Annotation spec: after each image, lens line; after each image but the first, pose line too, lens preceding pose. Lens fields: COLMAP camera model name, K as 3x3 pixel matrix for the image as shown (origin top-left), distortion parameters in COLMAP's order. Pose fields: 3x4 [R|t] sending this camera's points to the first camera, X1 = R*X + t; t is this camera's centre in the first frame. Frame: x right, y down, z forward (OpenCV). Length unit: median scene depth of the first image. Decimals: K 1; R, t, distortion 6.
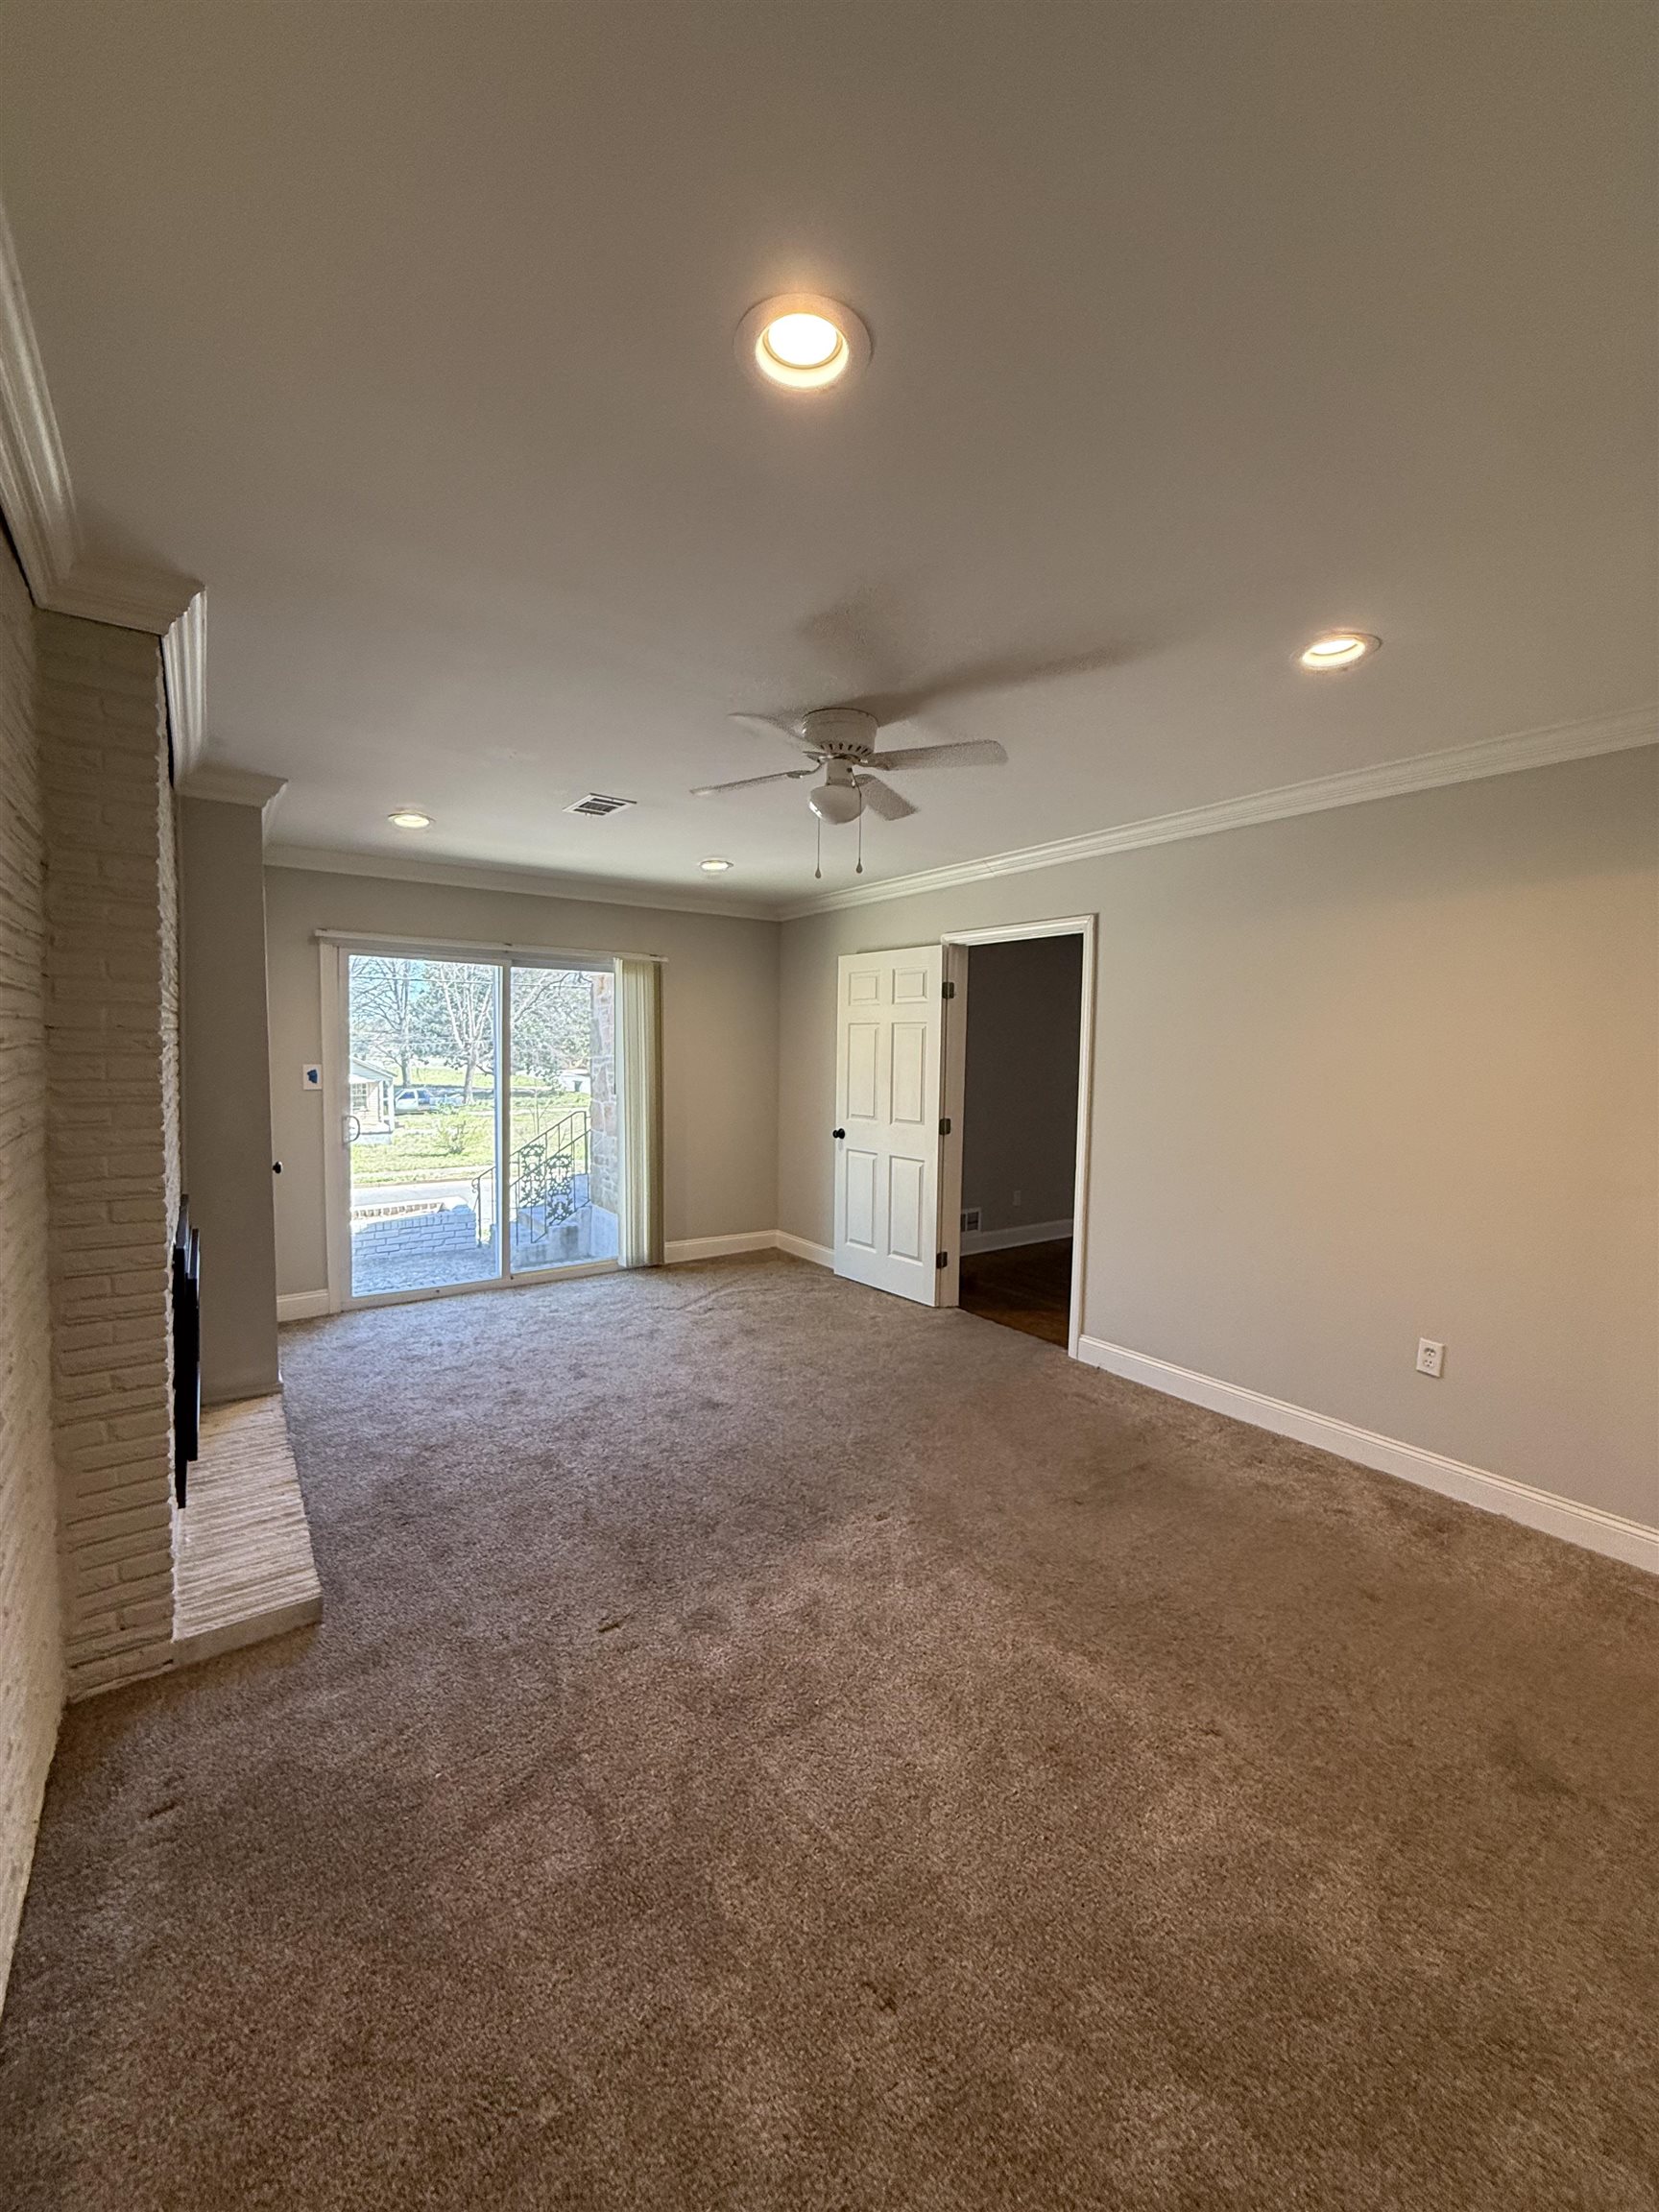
lens RADIAL K [[883.5, 0, 832.3], [0, 883.5, 1095.7], [0, 0, 1]] dist [0.000542, 0.000430]
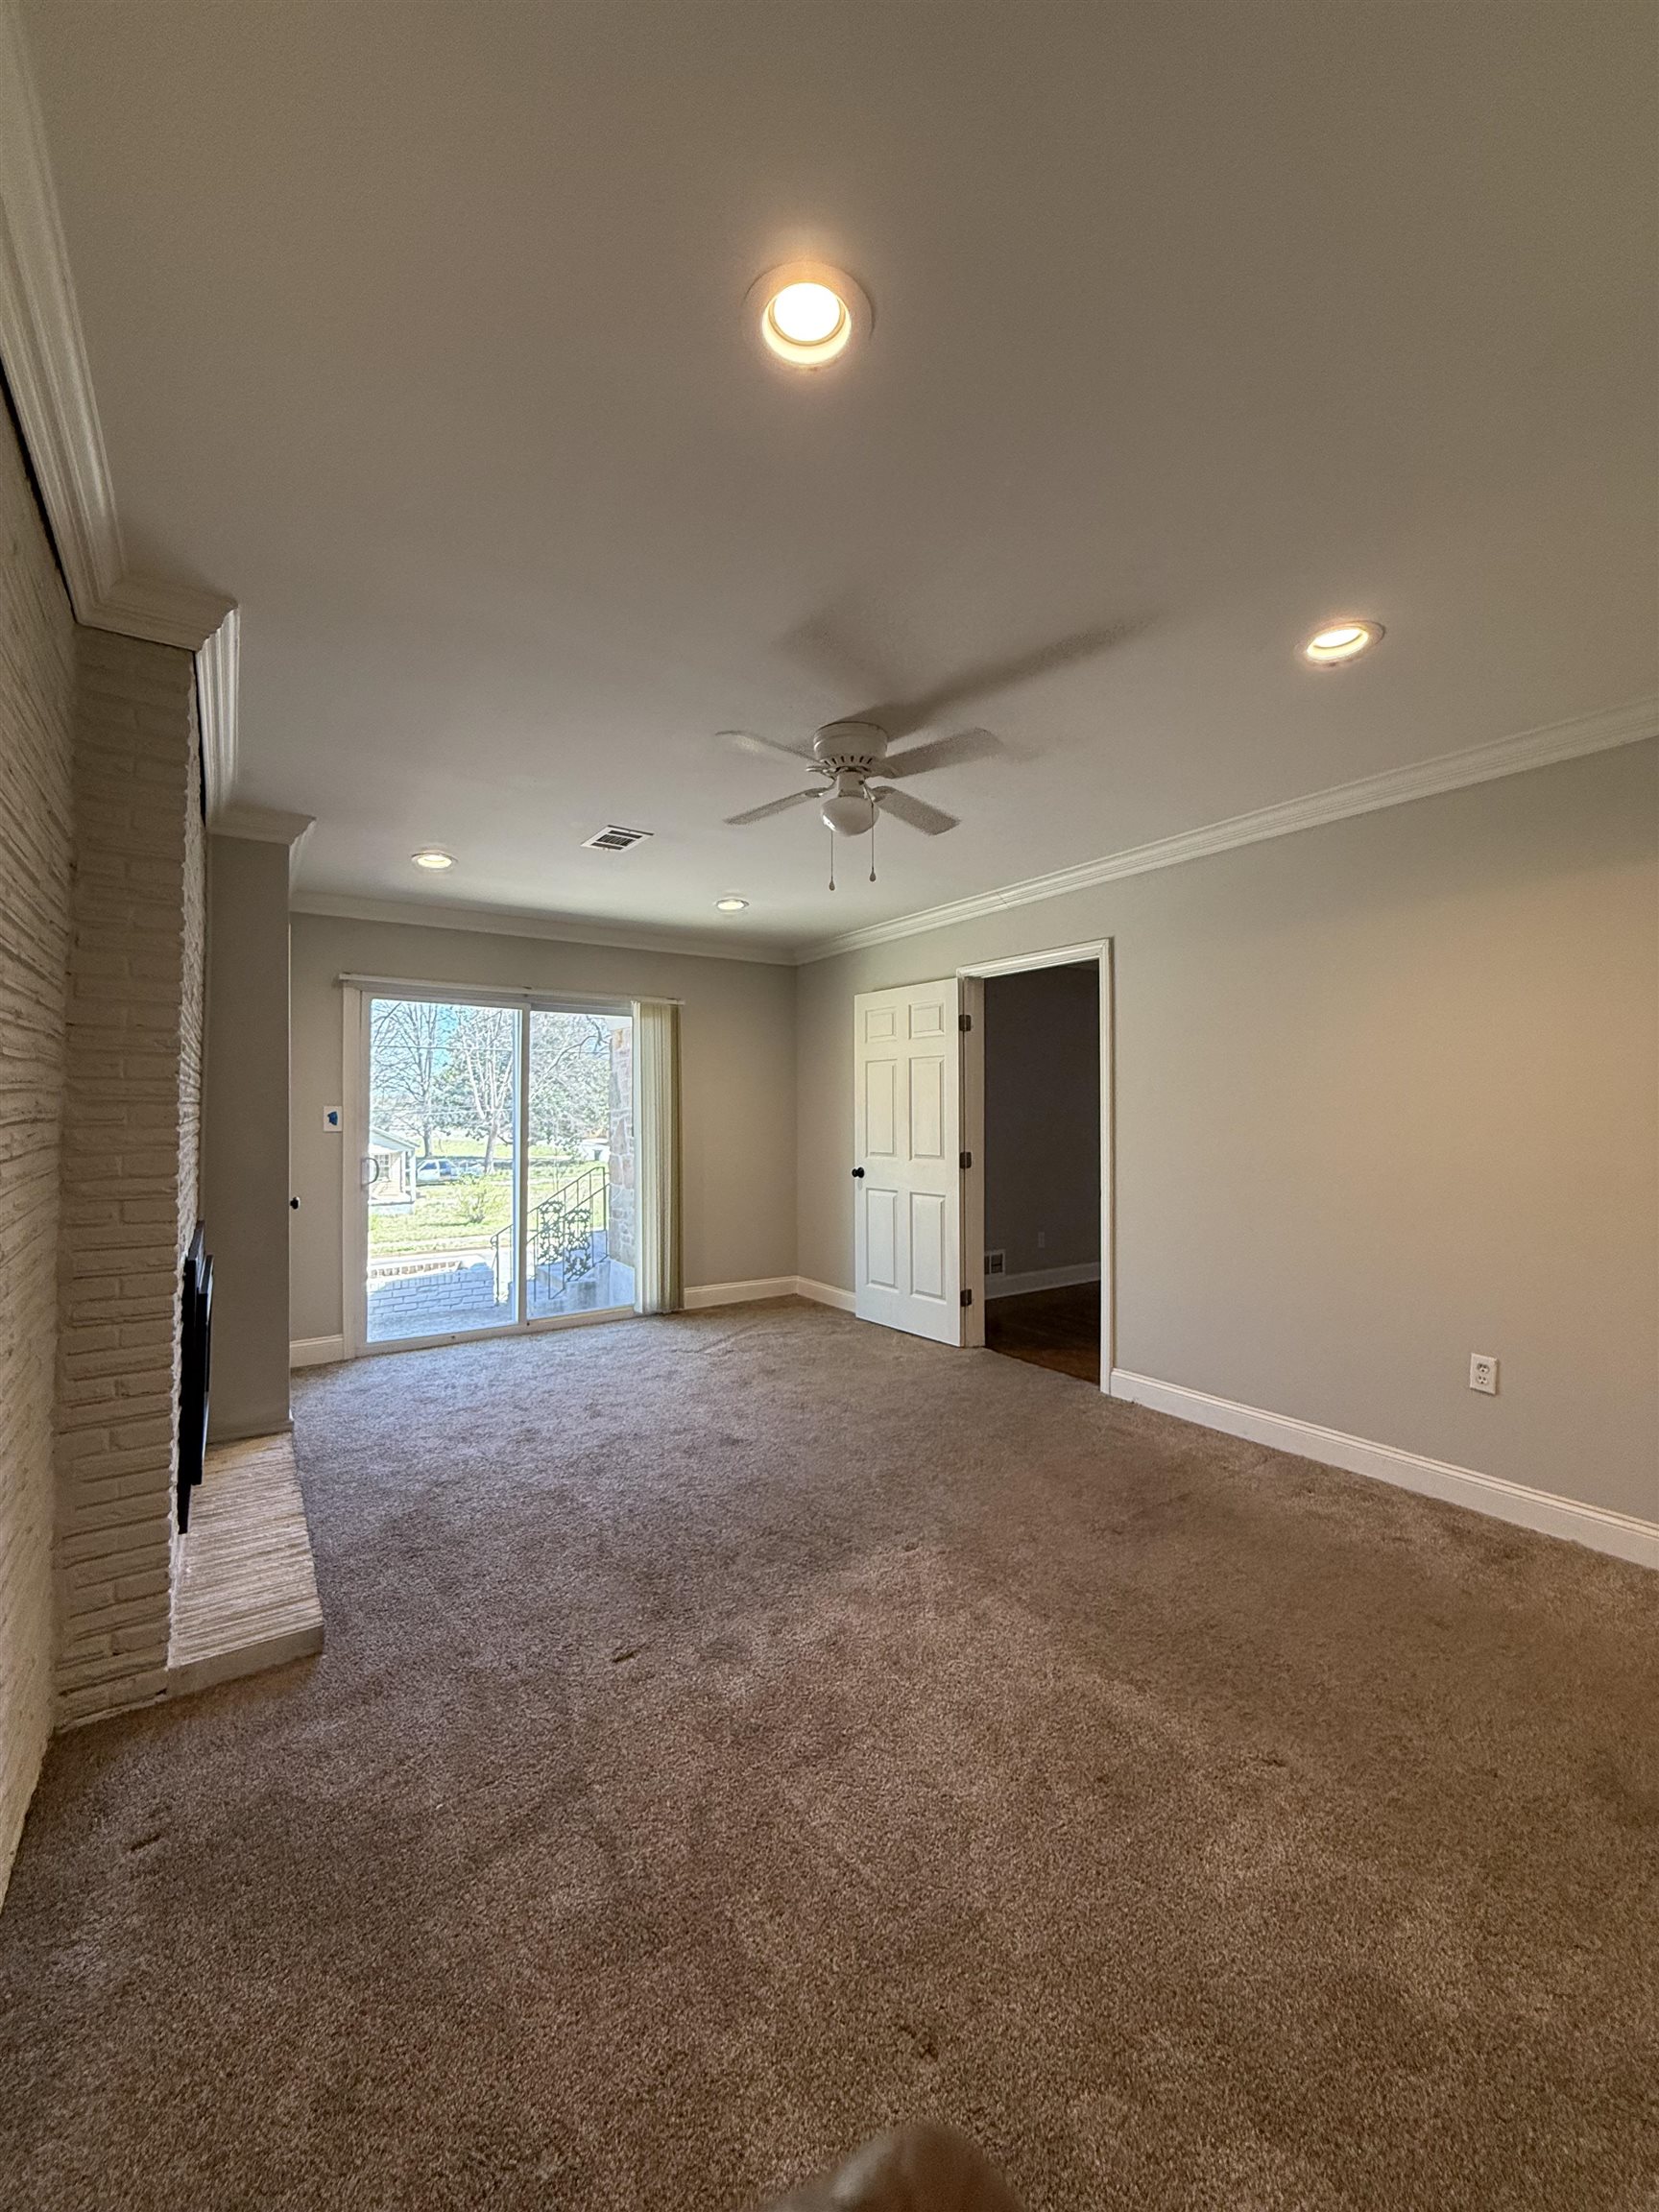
lens RADIAL K [[883.5, 0, 832.3], [0, 883.5, 1095.7], [0, 0, 1]] dist [0.000542, 0.000430]
pose [[0.999631, -0.017879, -0.020456, 0.000771], [0.016269, 0.996950, -0.076335, 0.083591], [0.021758, 0.075974, 0.996872, 0.018969]]
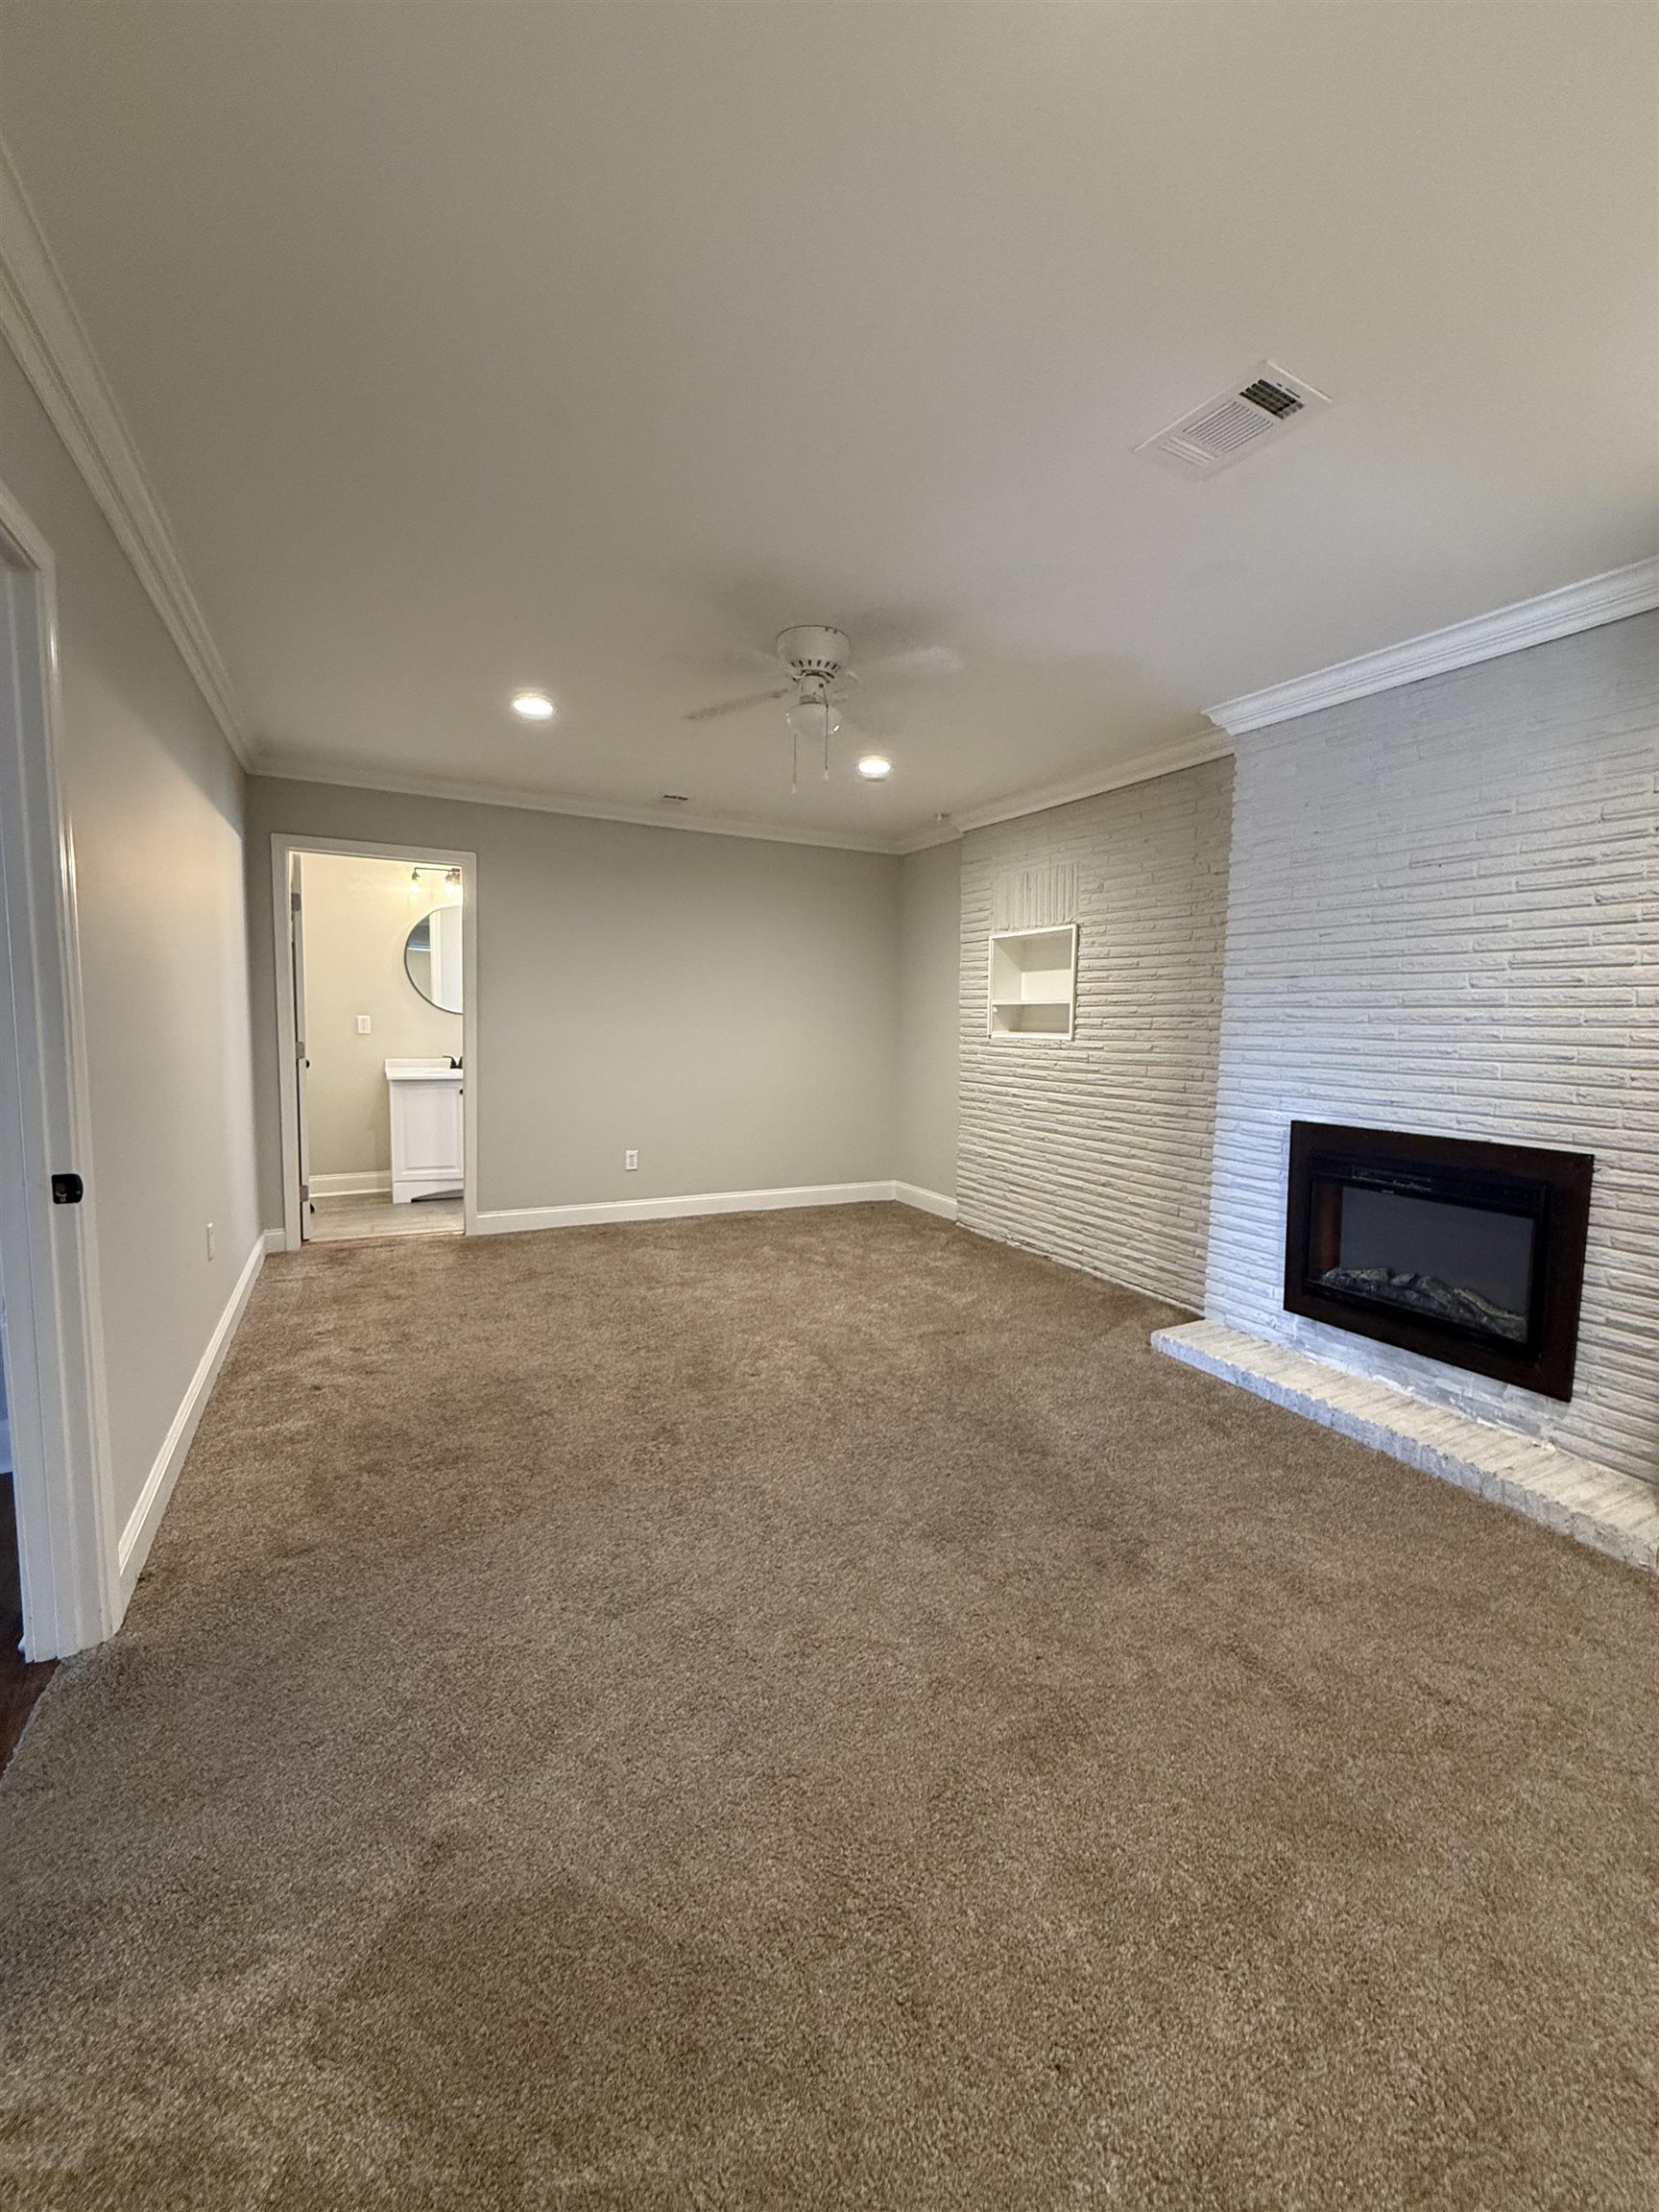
lens RADIAL K [[883.5, 0, 832.3], [0, 883.5, 1095.7], [0, 0, 1]] dist [0.000542, 0.000430]
pose [[-0.990468, -0.050186, 0.128273, -0.225425], [-0.029975, 0.987477, 0.154891, -0.070568], [-0.134440, 0.149570, -0.979569, 2.670816]]
